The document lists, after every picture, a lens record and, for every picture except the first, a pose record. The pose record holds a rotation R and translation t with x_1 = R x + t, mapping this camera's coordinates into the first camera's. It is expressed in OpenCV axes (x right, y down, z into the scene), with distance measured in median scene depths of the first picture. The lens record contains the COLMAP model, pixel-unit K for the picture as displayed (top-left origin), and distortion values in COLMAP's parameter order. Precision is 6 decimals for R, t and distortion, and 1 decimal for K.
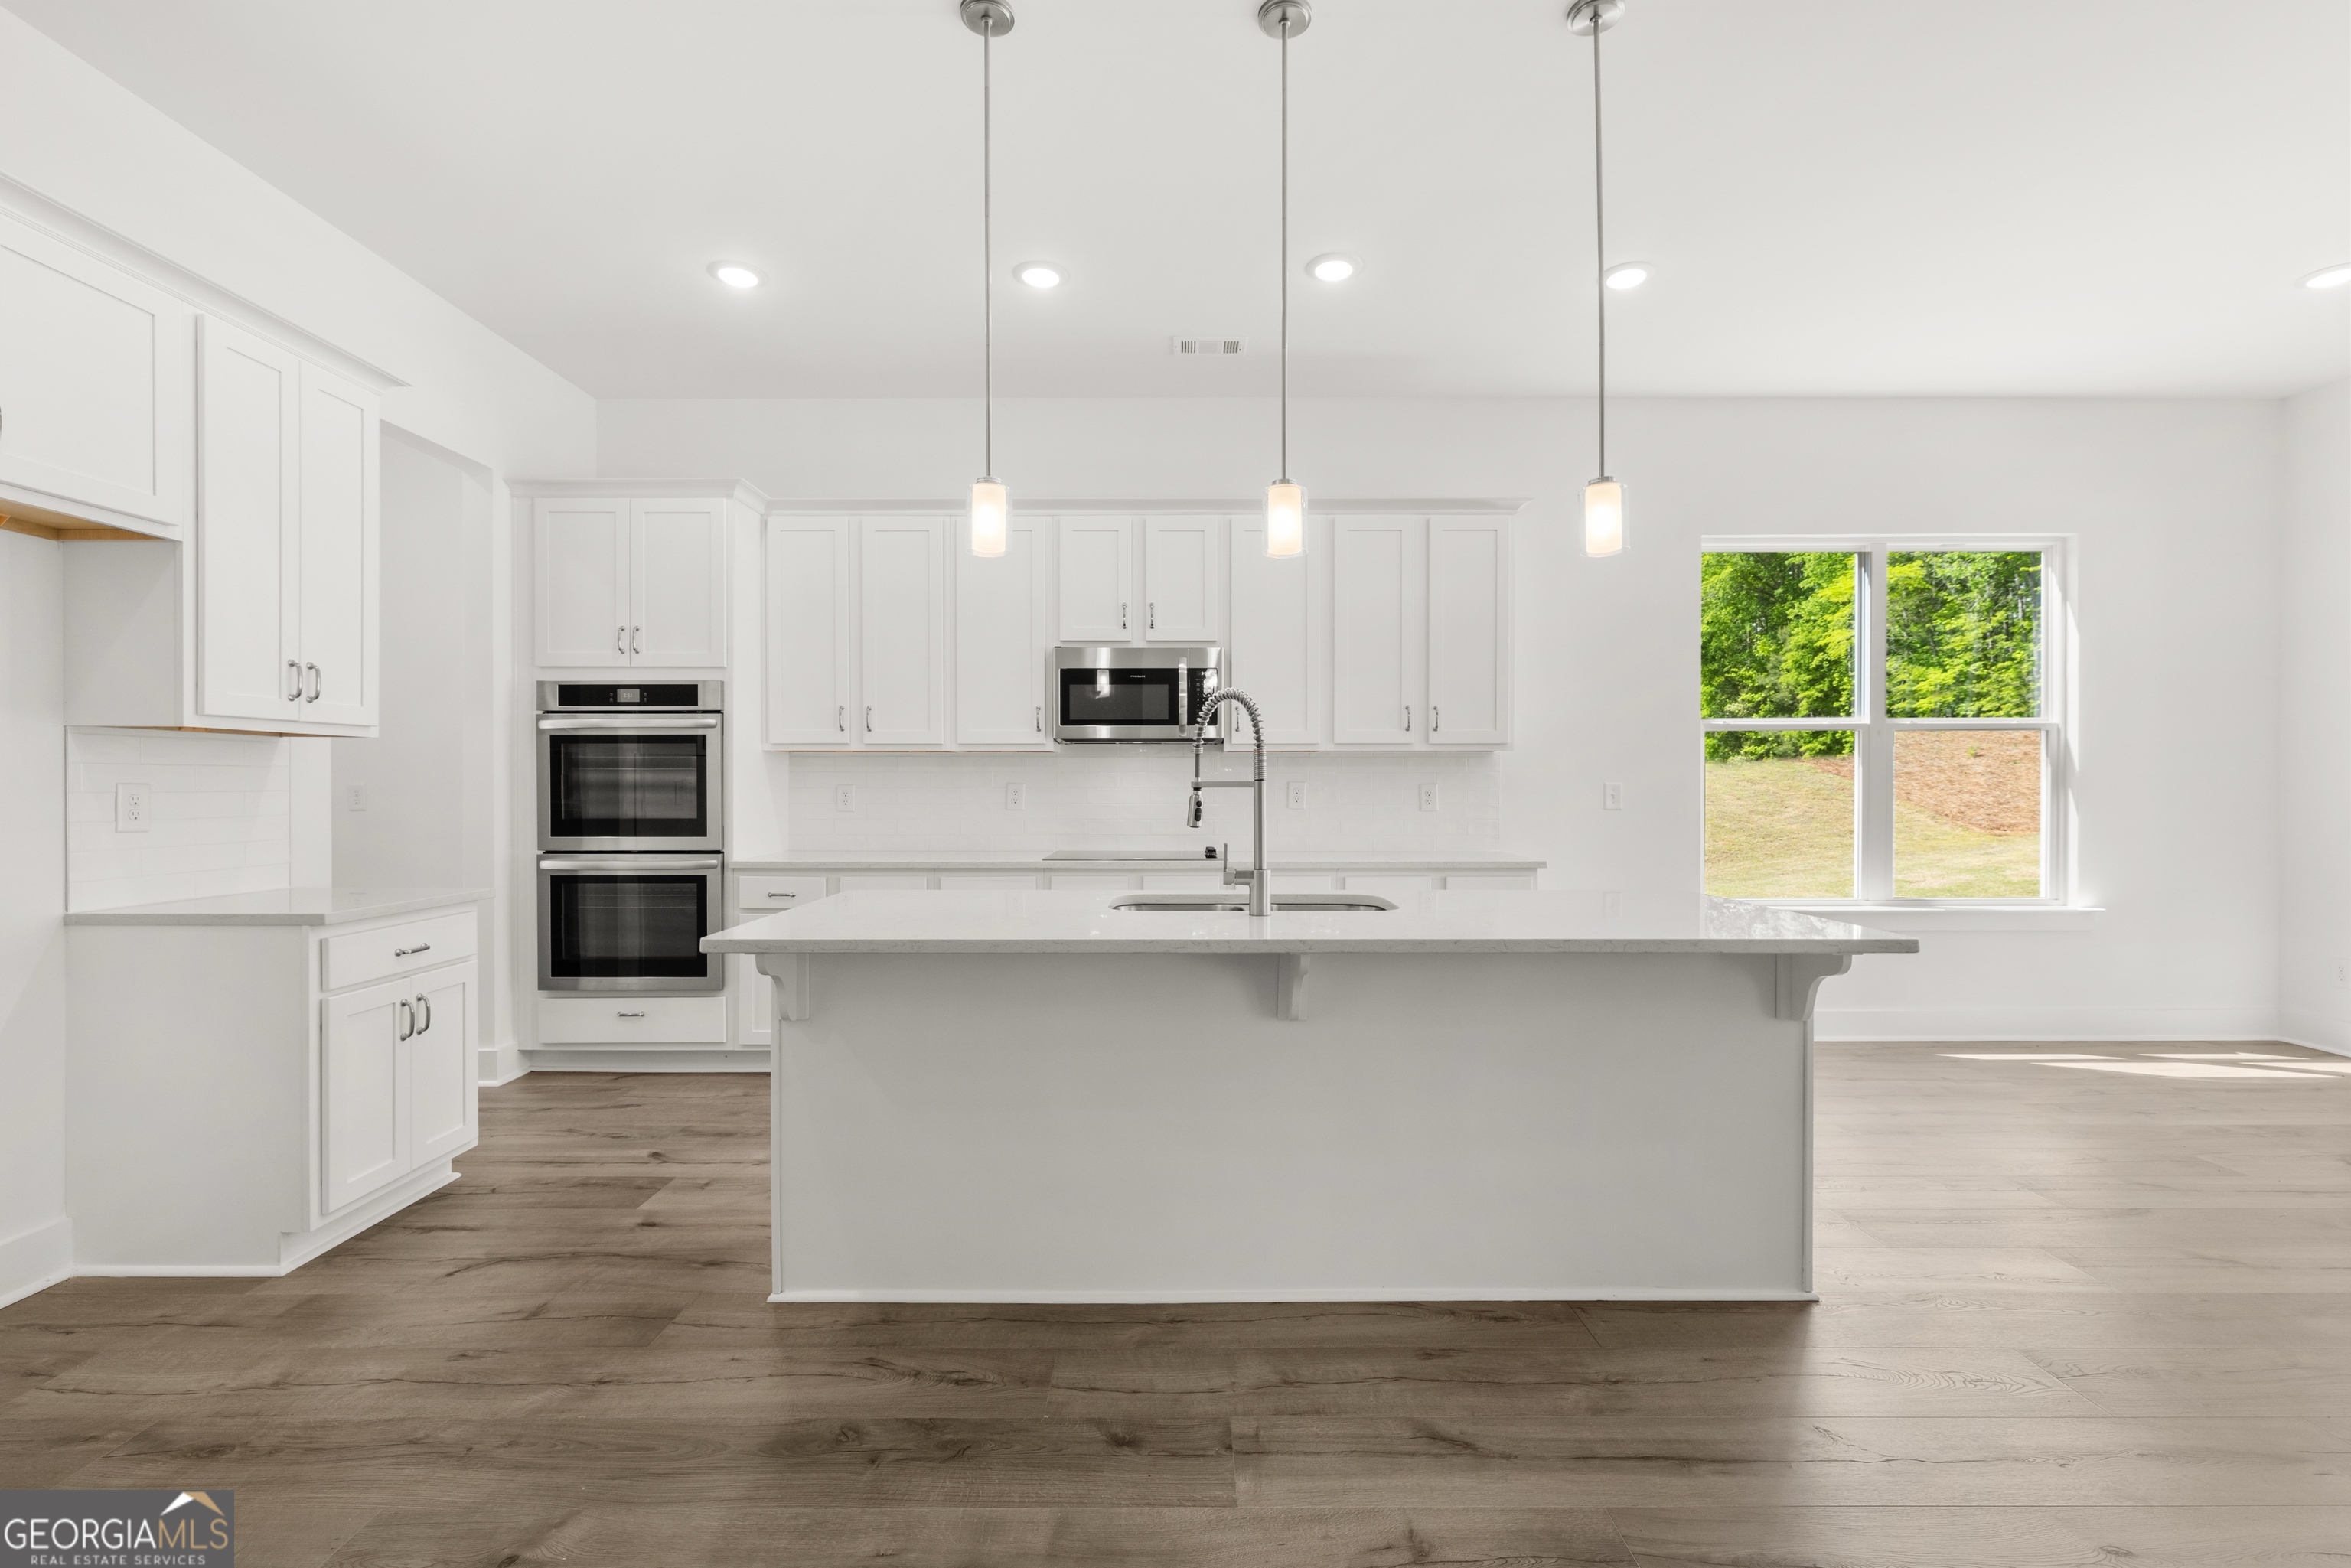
lens RADIAL K [[1012.6, 0, 1172.1], [0, 1012.6, 787.4], [0, 0, 1]] dist [-0.003553, -0.000147]
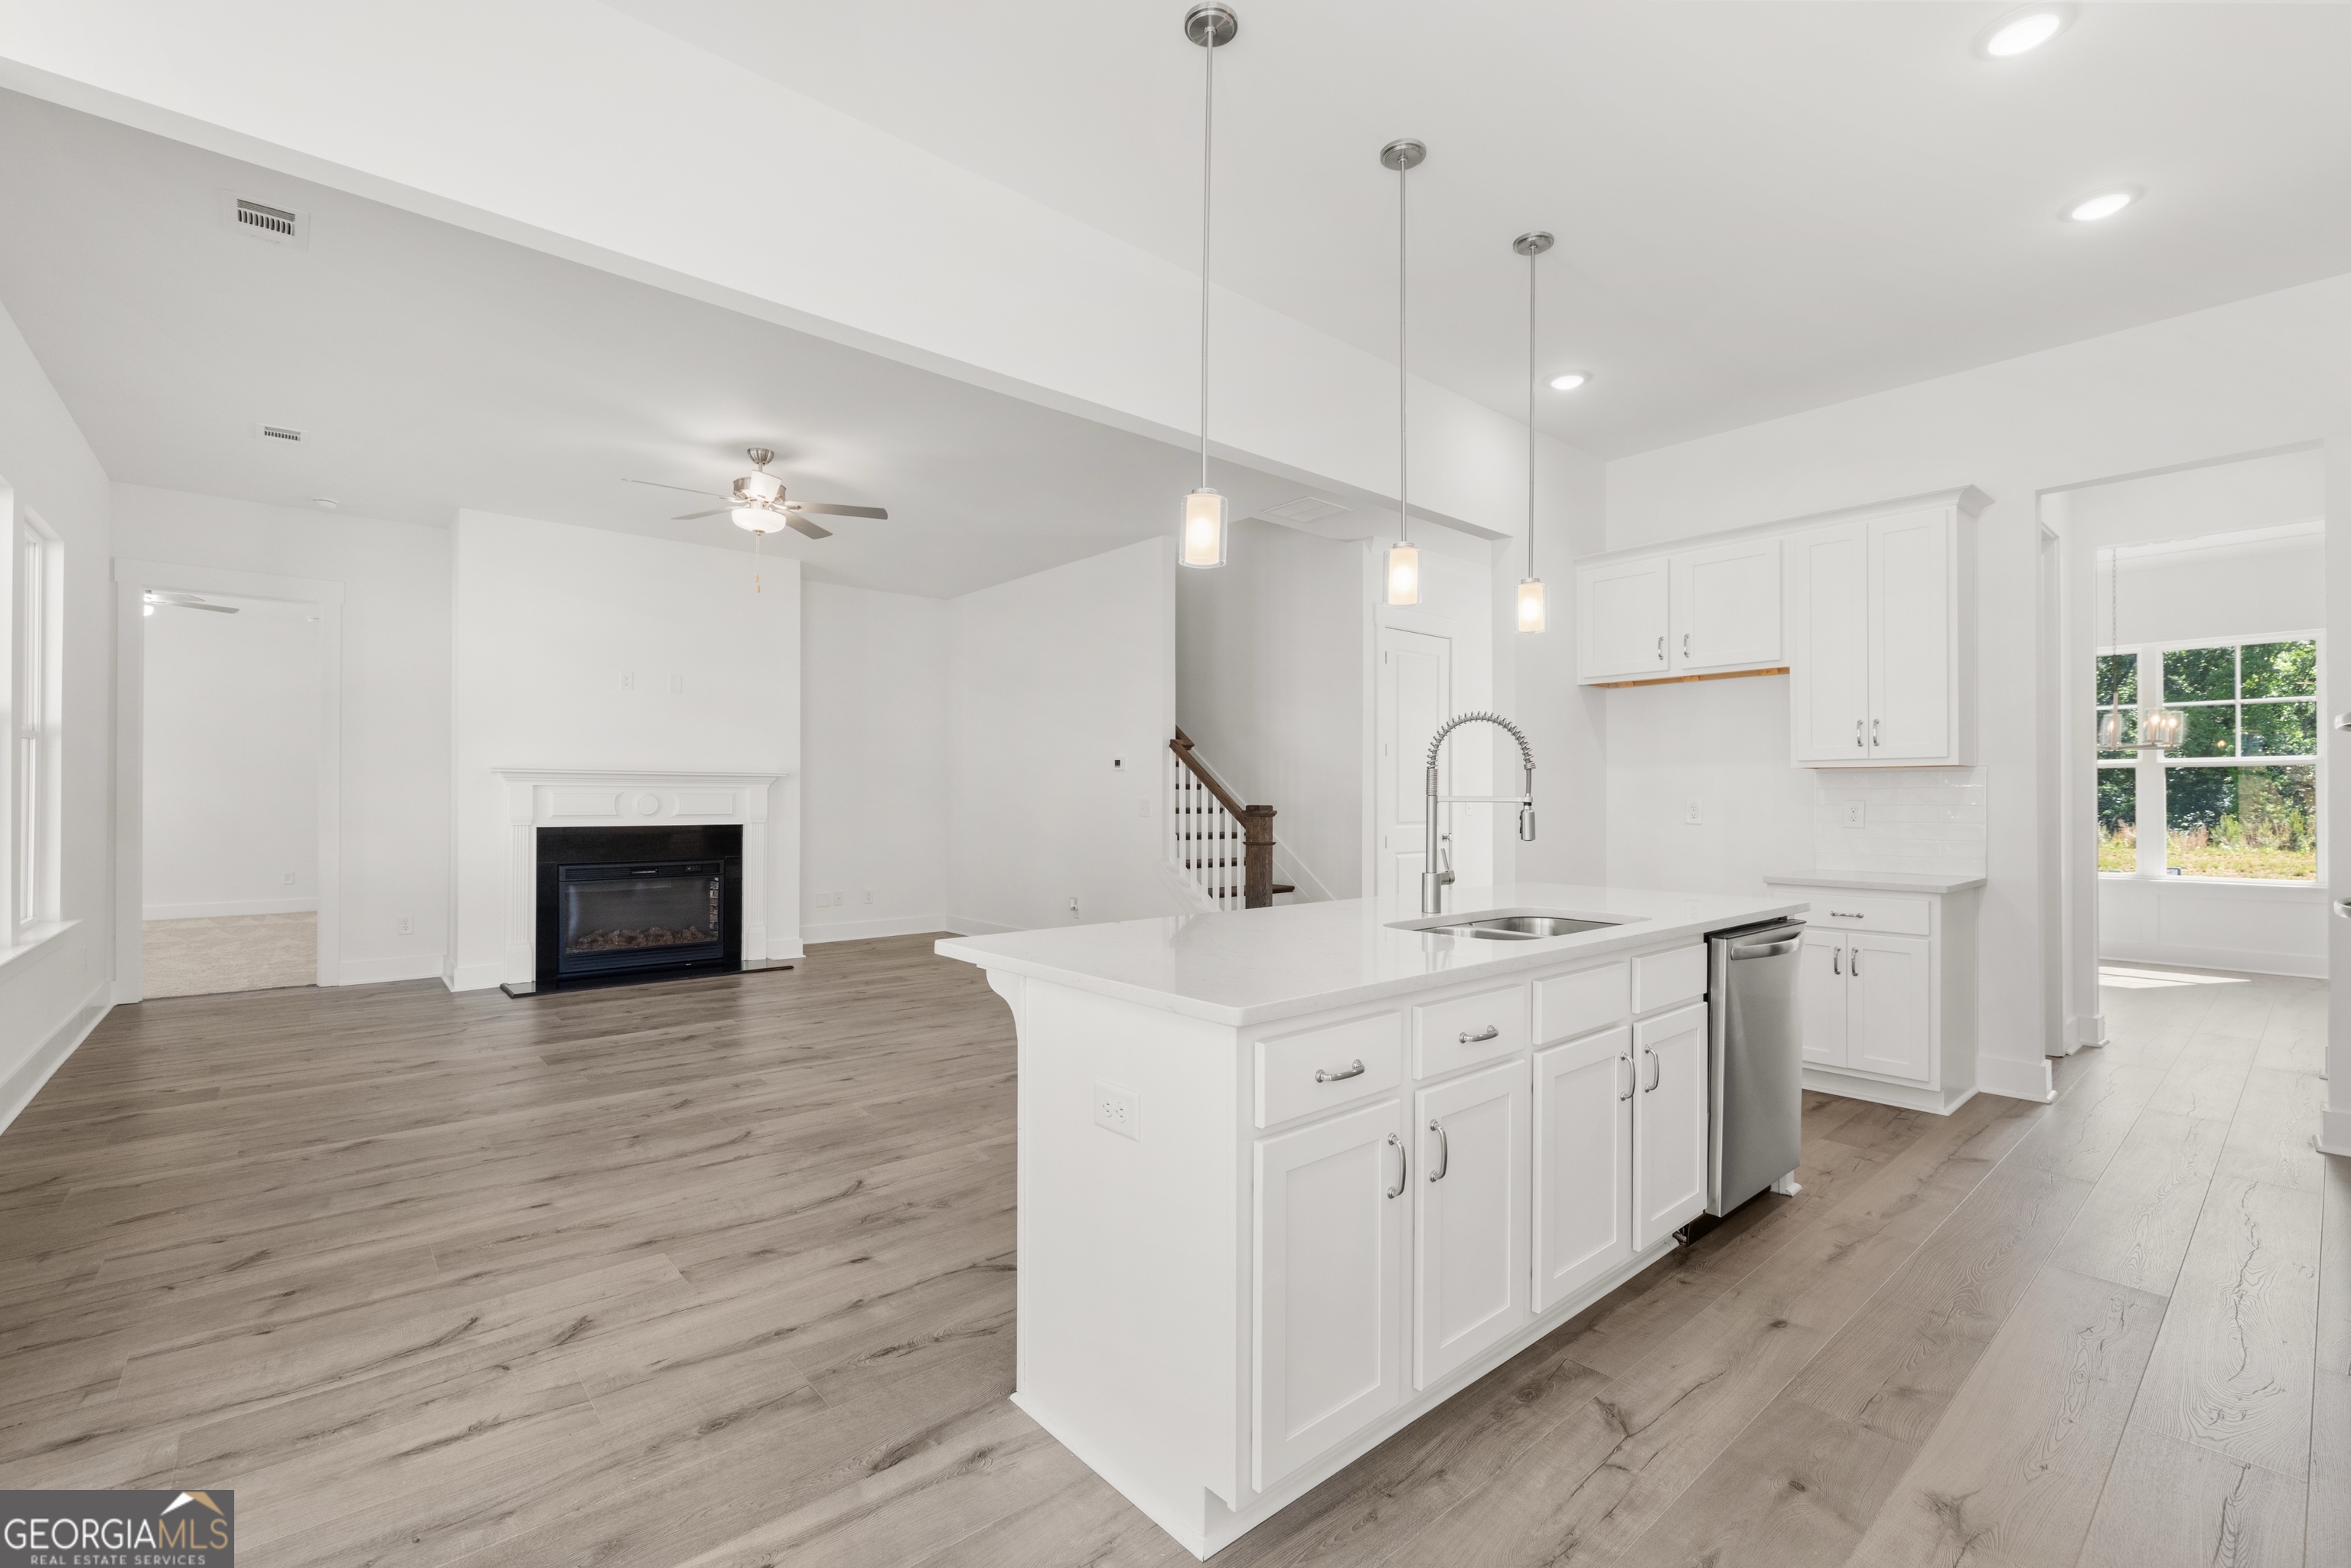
lens RADIAL K [[1012.6, 0, 1172.1], [0, 1012.6, 787.4], [0, 0, 1]] dist [-0.003553, -0.000147]
pose [[-0.755615, -0.009692, -0.654944, 0.700173], [-0.004930, 0.999946, -0.009108, -0.003353], [0.654997, -0.003653, -0.755623, 1.104081]]
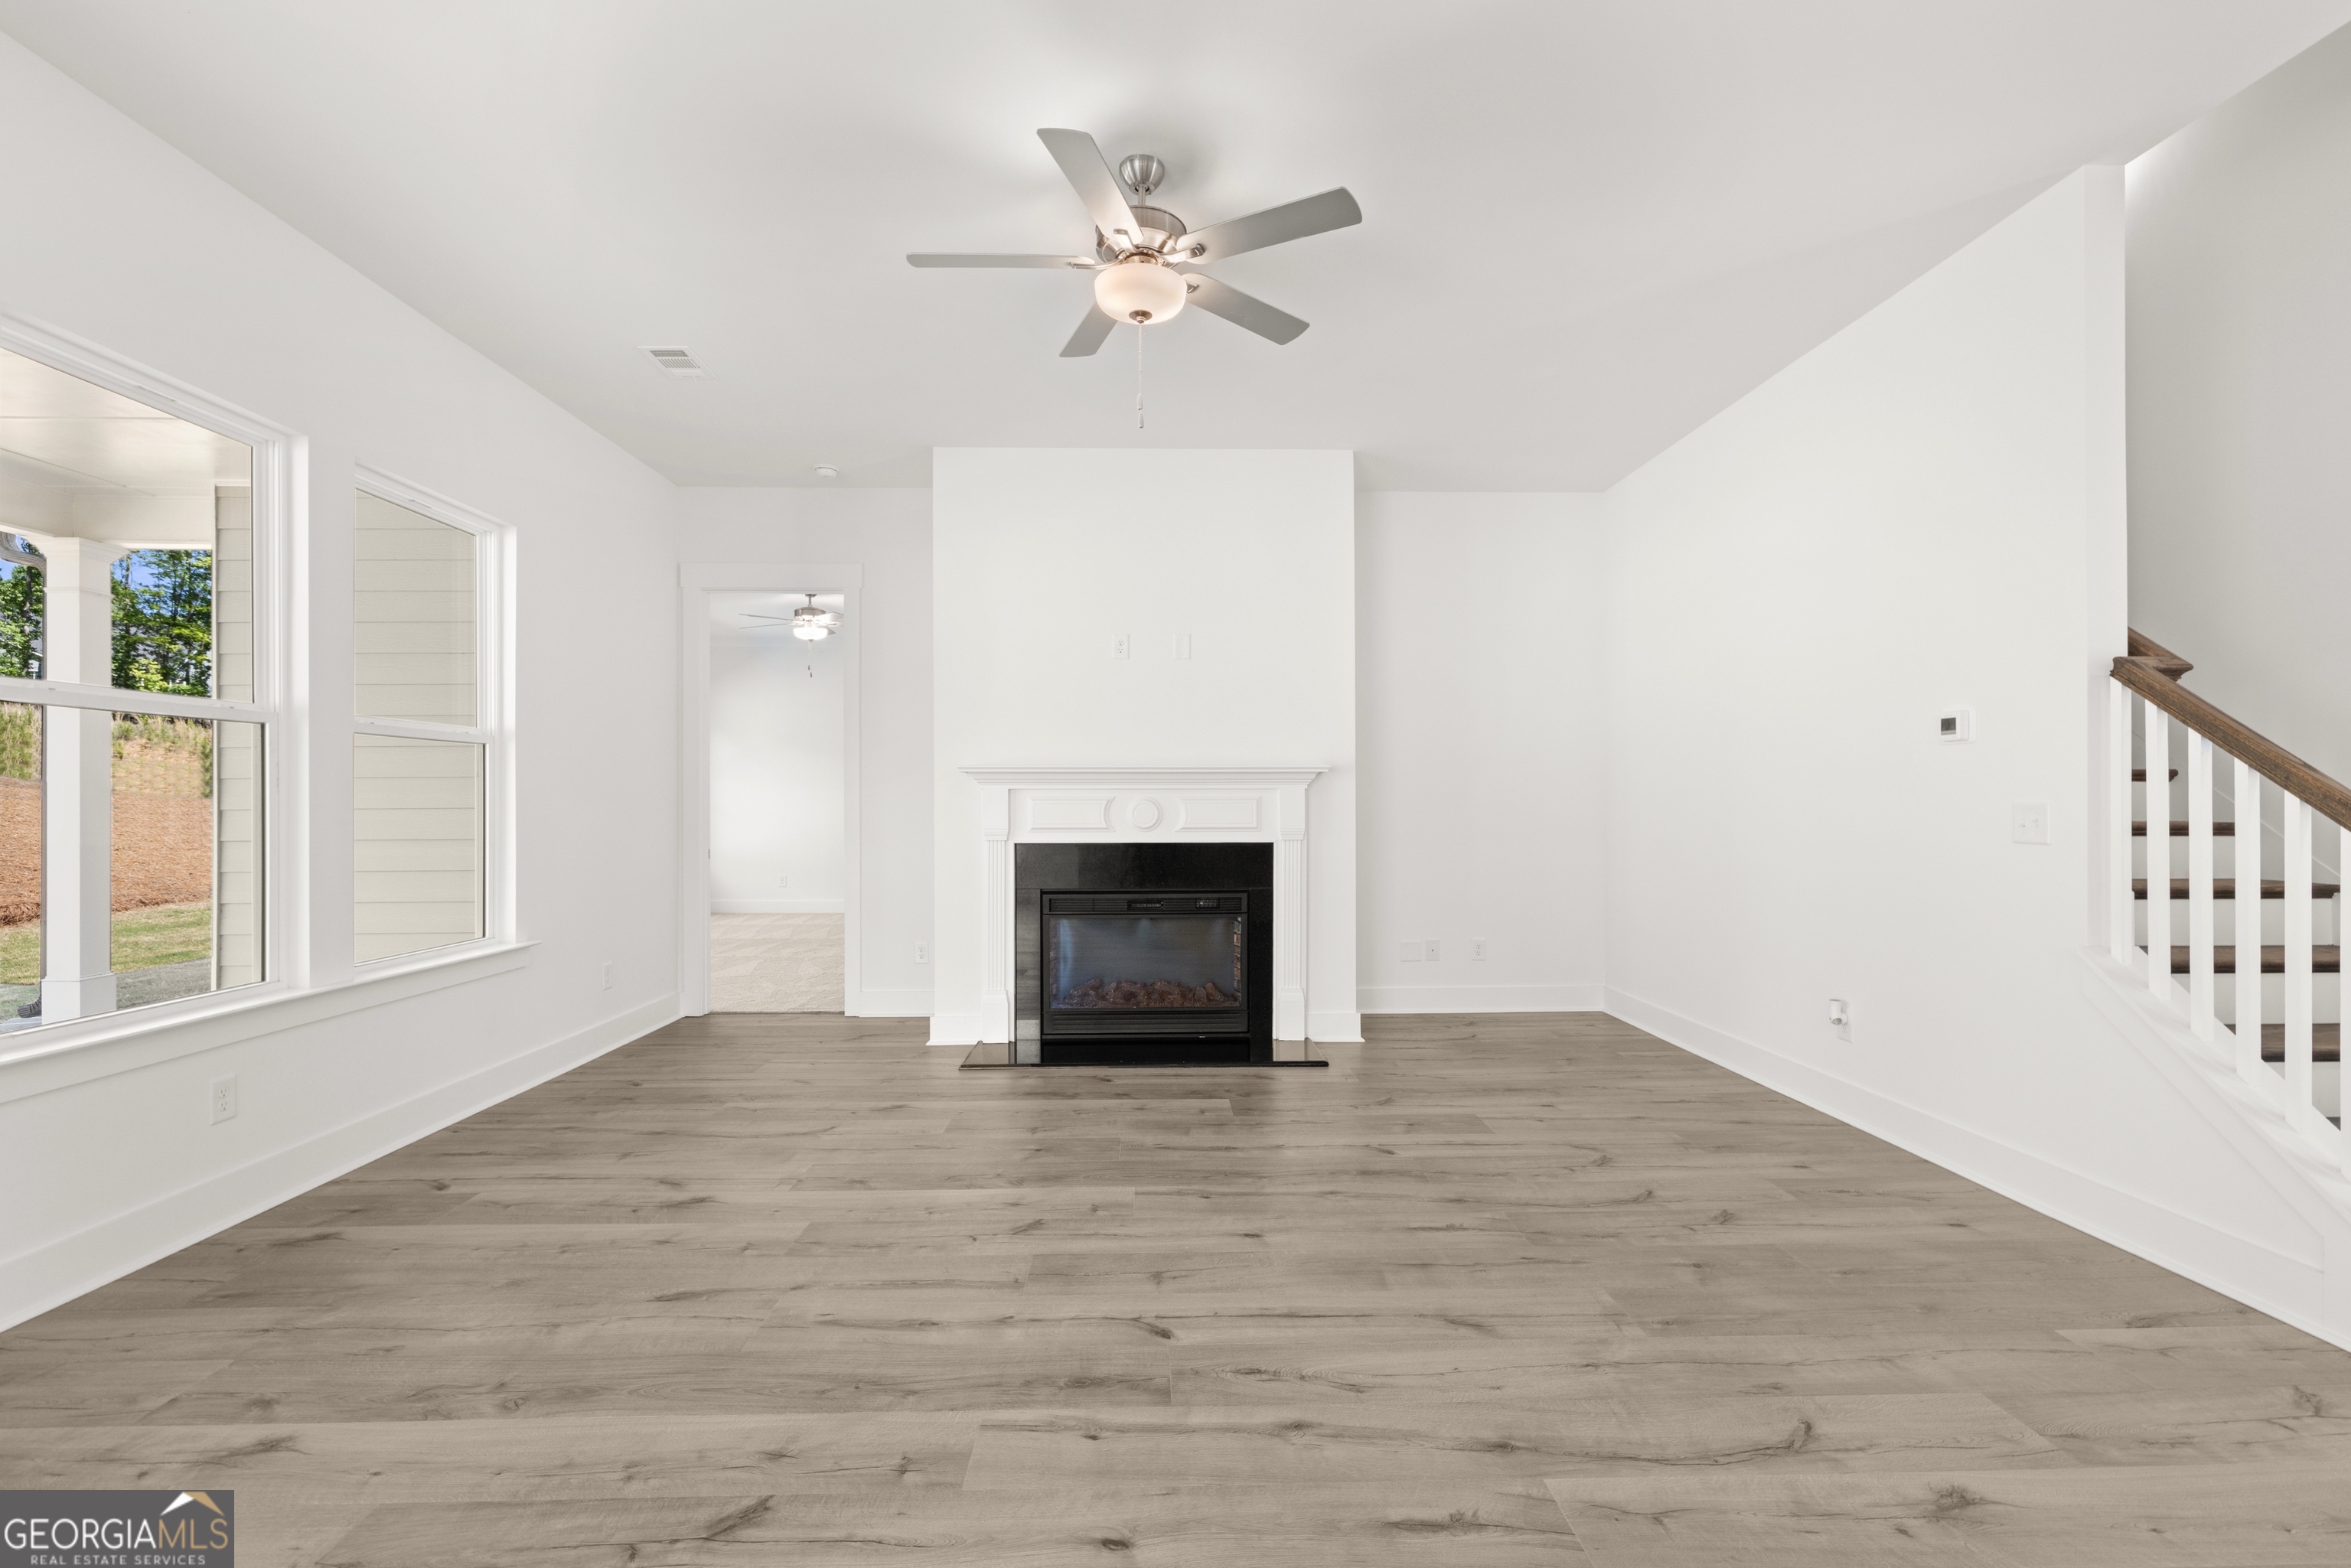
lens RADIAL K [[1022.2, 0, 1178.8], [0, 1022.2, 805.7], [0, 0, 1]] dist [-0.003745, 0.000192]
pose [[-0.999359, 0.001946, -0.035757, 0.204091], [0.001740, 0.999982, 0.005791, -0.002814], [0.035767, 0.005725, -0.999344, 0.423389]]
